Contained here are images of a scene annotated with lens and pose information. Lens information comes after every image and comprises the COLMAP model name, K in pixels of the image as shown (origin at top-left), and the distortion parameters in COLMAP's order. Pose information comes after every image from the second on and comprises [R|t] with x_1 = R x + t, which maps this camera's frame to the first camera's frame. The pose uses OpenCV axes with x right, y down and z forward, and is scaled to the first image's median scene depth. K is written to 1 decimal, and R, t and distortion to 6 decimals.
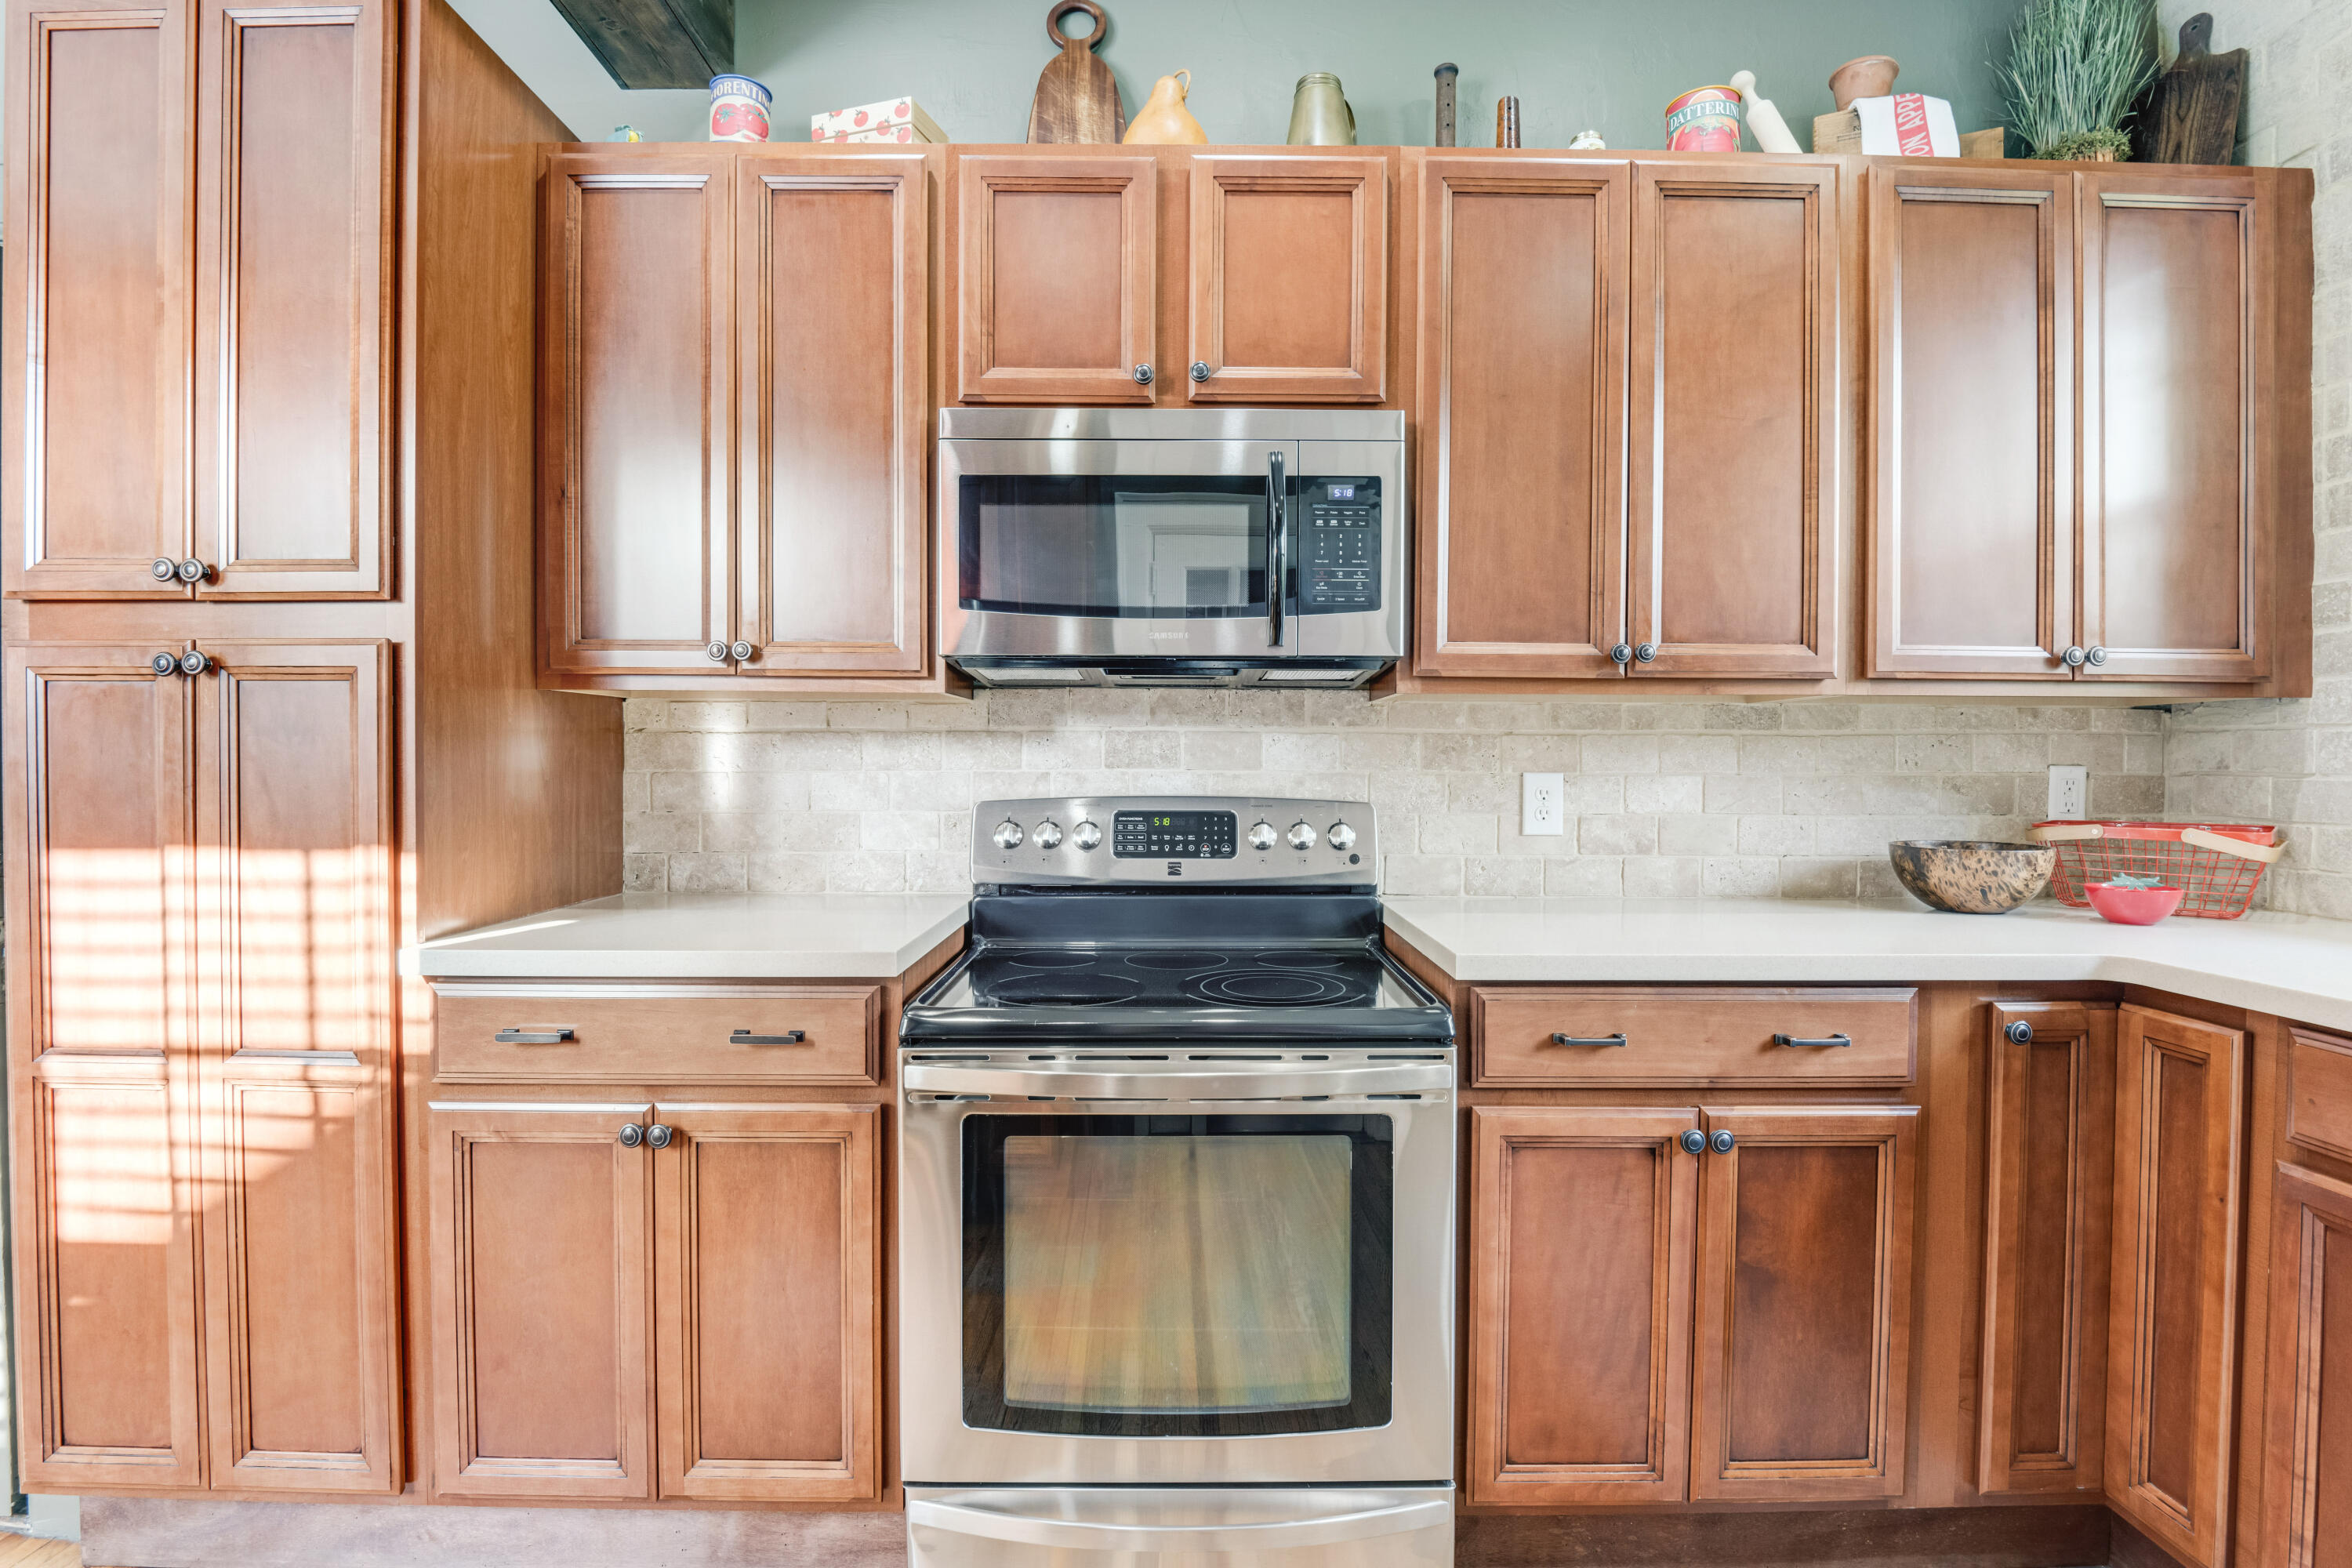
lens RADIAL K [[1162.5, 0, 1181.2], [0, 1162.5, 767.1], [0, 0, 1]] dist [-0.019582, -0.000663]
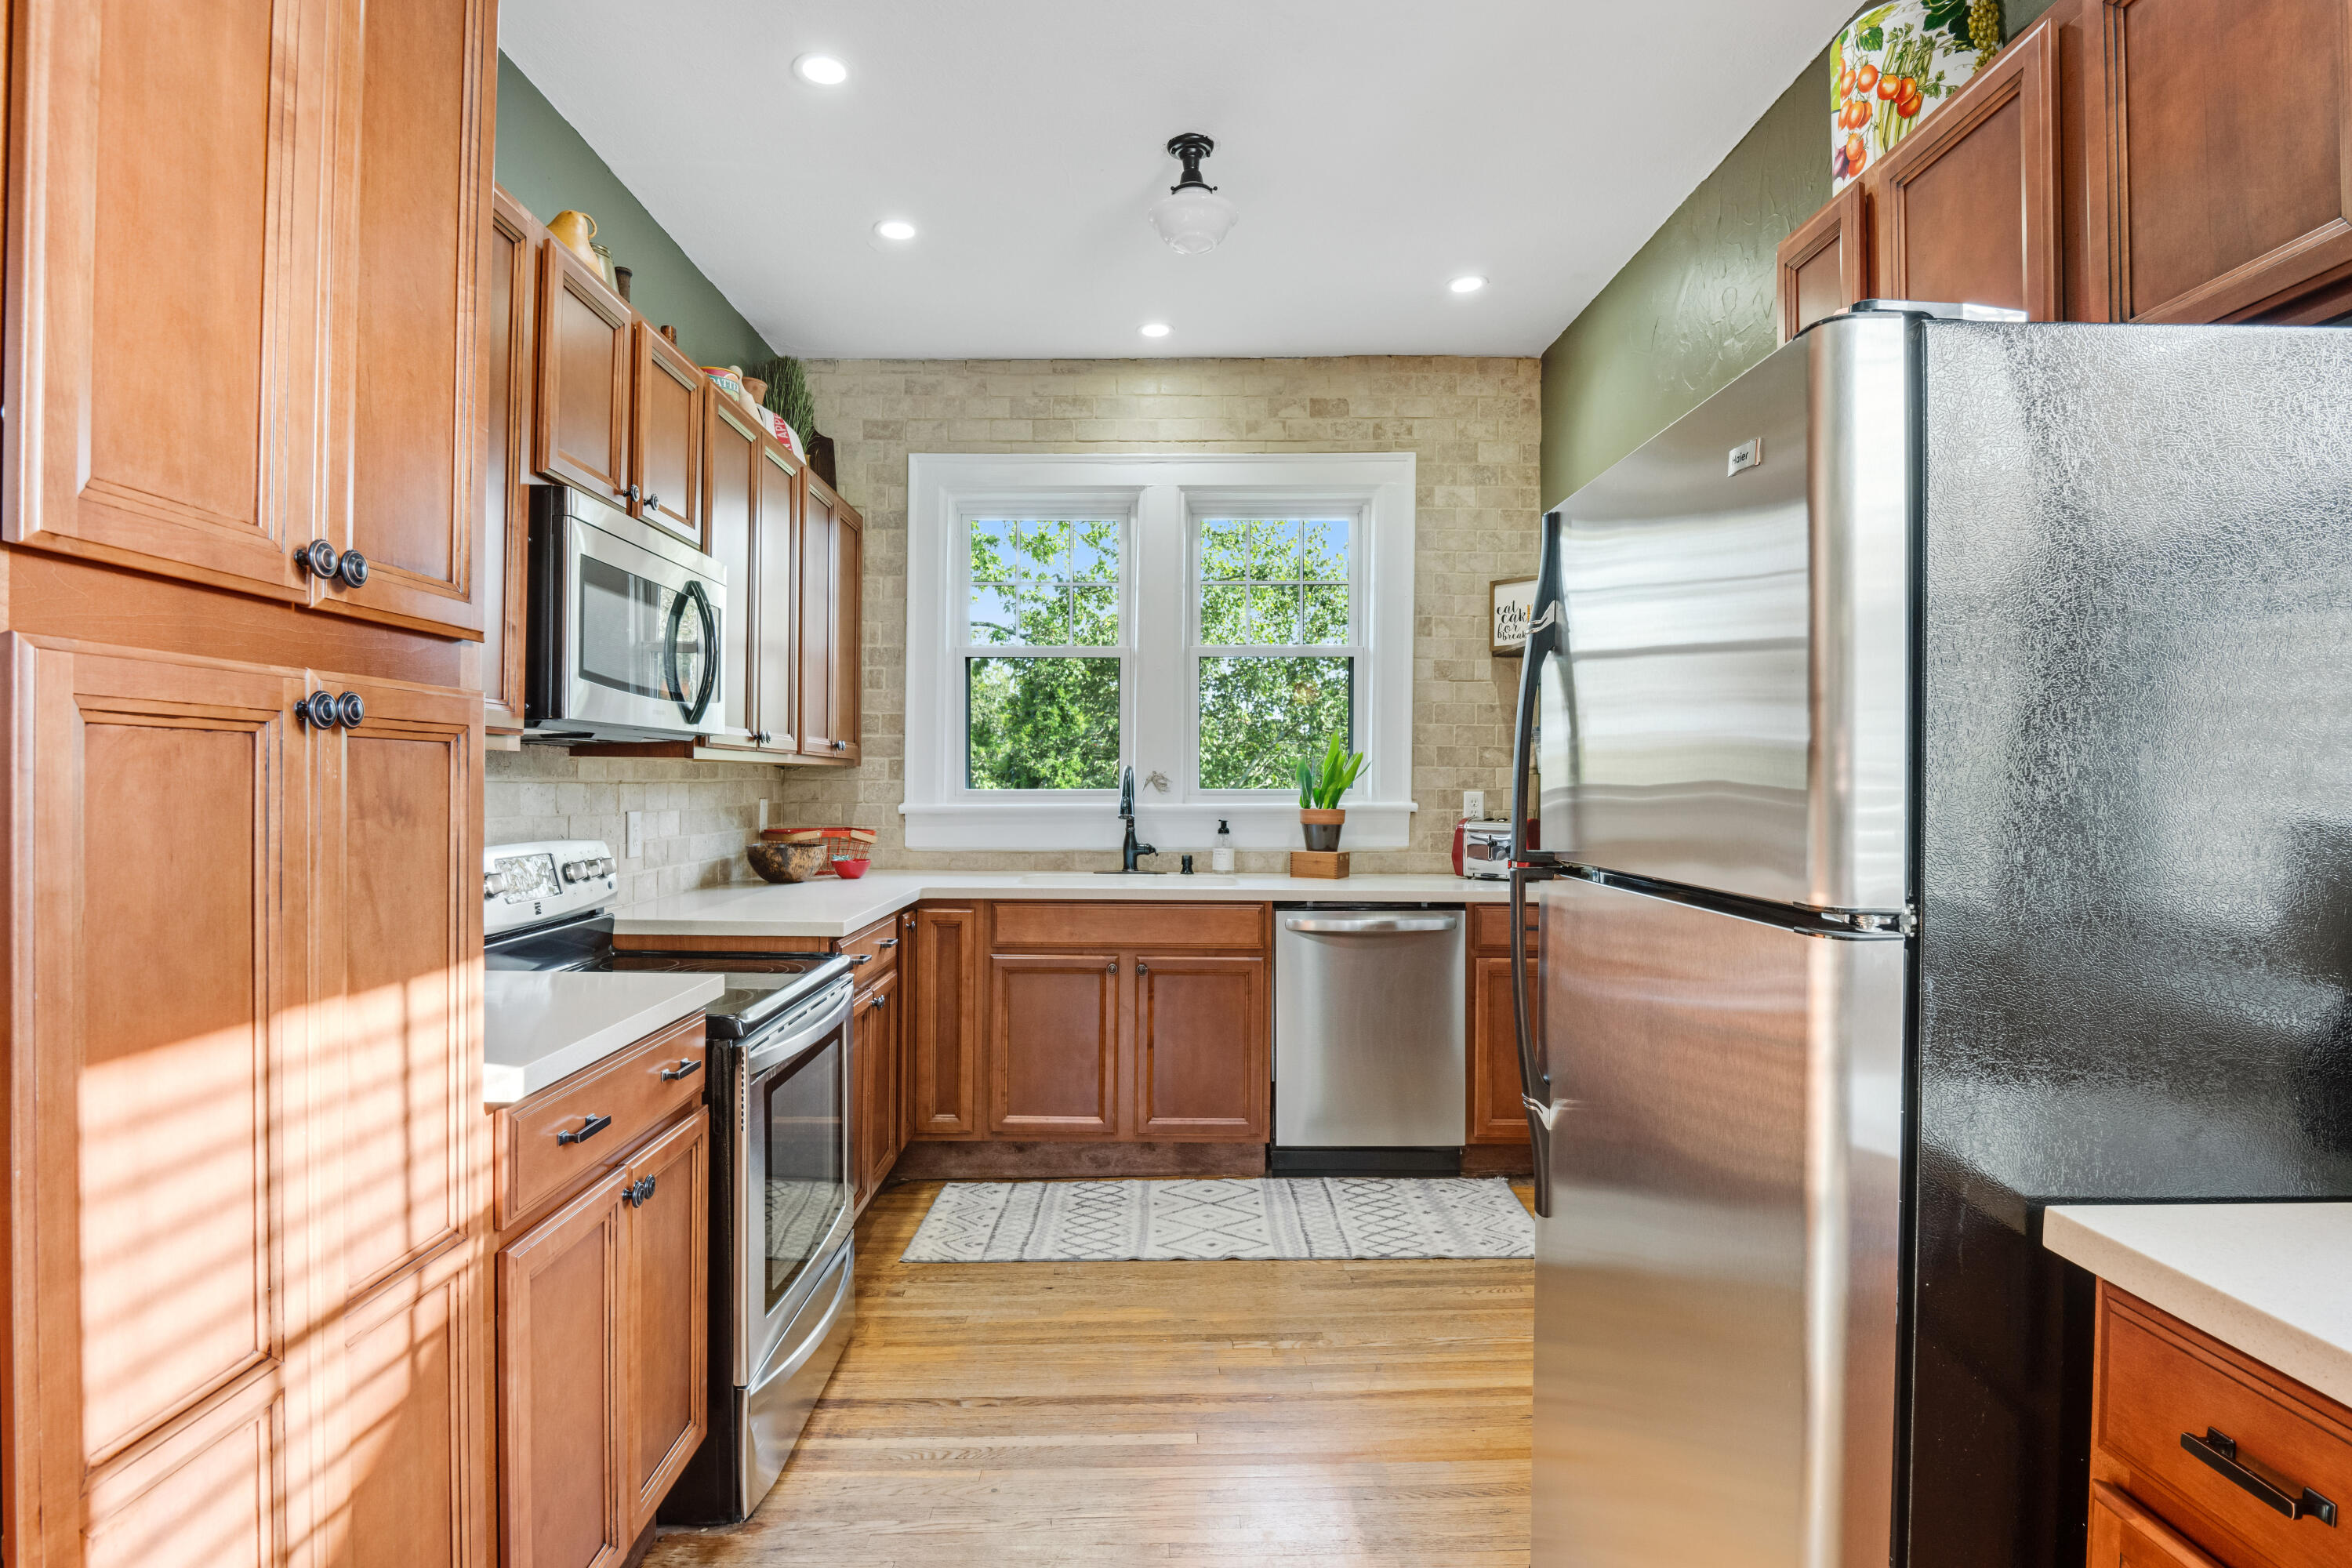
lens RADIAL K [[1162.5, 0, 1178.9], [0, 1162.5, 784.9], [0, 0, 1]] dist [-0.019582, -0.000663]
pose [[-0.008022, -0.007904, 0.999937, -1.481378], [-0.003765, 0.999962, 0.007874, -0.056632], [-0.999961, -0.003702, -0.008051, 0.526766]]
